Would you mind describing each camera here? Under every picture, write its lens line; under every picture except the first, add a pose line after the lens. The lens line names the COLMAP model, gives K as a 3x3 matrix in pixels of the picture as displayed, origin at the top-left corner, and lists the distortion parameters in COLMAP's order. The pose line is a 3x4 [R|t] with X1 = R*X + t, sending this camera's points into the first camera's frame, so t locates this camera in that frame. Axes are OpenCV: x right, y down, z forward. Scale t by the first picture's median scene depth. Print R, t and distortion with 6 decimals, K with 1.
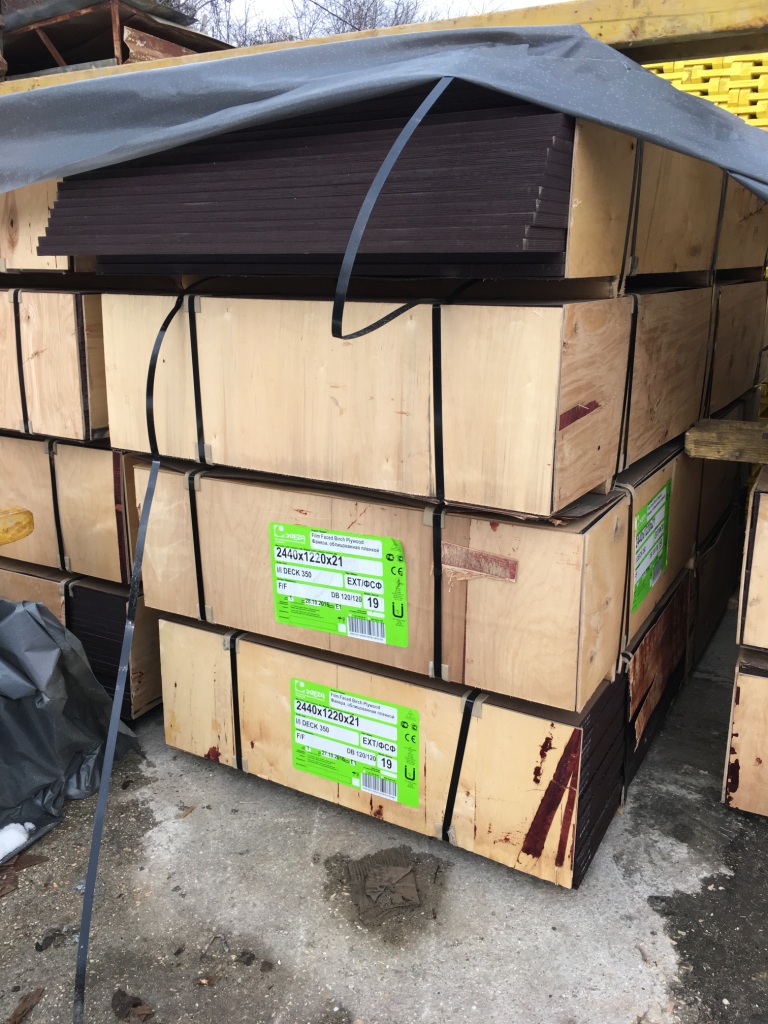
lens RADIAL K [[885.4, 0, 386.4], [0, 885.4, 506.4], [0, 0, 1]] dist [0.061455, -0.077255]
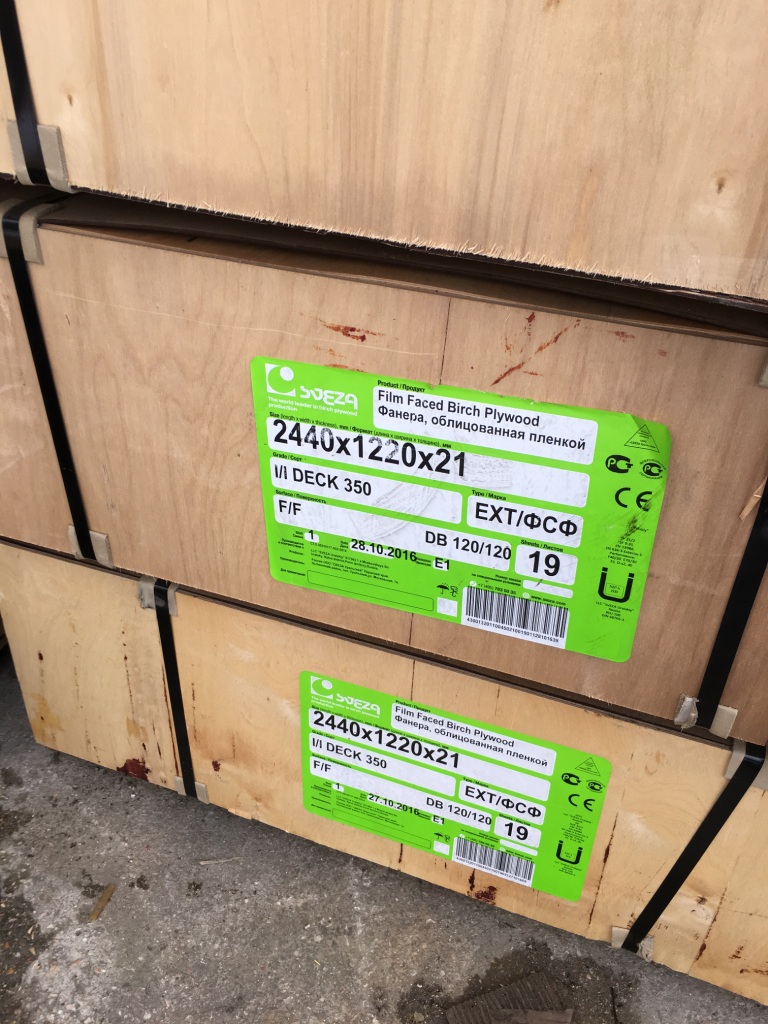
lens RADIAL K [[885.4, 0, 386.3], [0, 885.4, 516.4], [0, 0, 1]] dist [0.061455, -0.077255]
pose [[0.986247, -0.065511, 0.151741, -0.134980], [0.011467, 0.943001, 0.332593, -0.041530], [-0.164880, -0.326279, 0.930783, 0.610486]]
